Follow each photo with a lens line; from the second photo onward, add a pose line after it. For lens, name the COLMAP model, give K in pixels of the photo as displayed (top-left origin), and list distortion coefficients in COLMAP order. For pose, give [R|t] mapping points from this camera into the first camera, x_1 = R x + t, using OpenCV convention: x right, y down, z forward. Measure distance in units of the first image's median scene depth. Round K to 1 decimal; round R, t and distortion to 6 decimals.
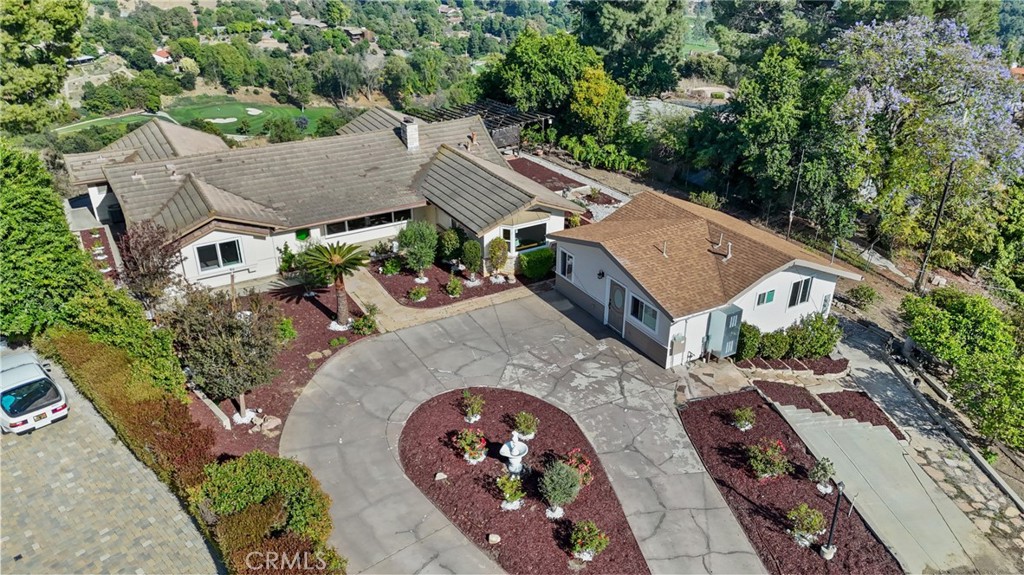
lens RADIAL K [[746.1, 0, 508.4], [0, 746.1, 280.3], [0, 0, 1]] dist [0.026888, -0.006842]
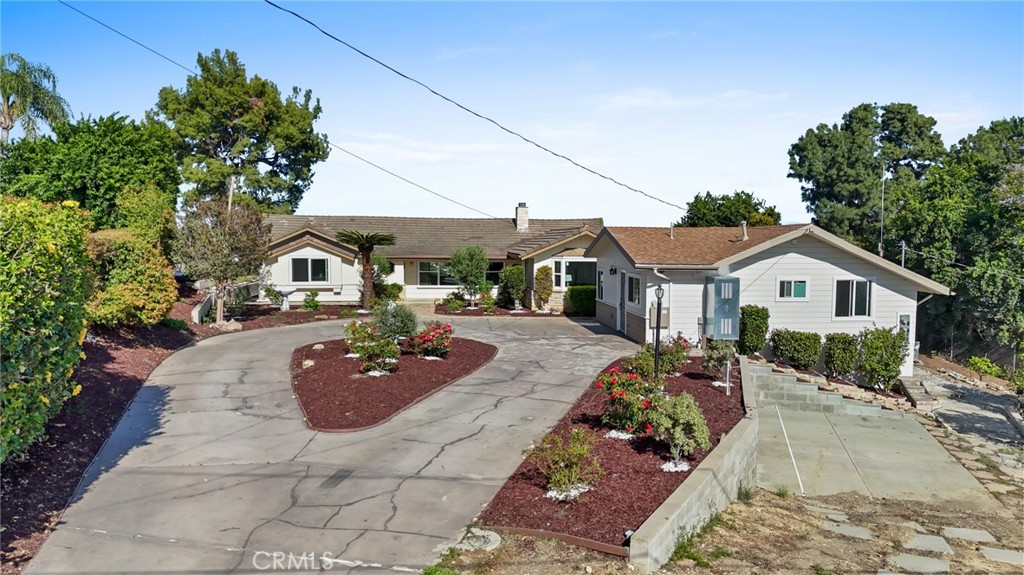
lens RADIAL K [[746.1, 0, 507.0], [0, 746.1, 290.8], [0, 0, 1]] dist [0.026888, -0.006842]
pose [[0.907354, 0.031577, -0.419180, 0.364807], [-0.192498, 0.917689, -0.347550, 0.334960], [0.373702, 0.396042, 0.838748, 0.175212]]
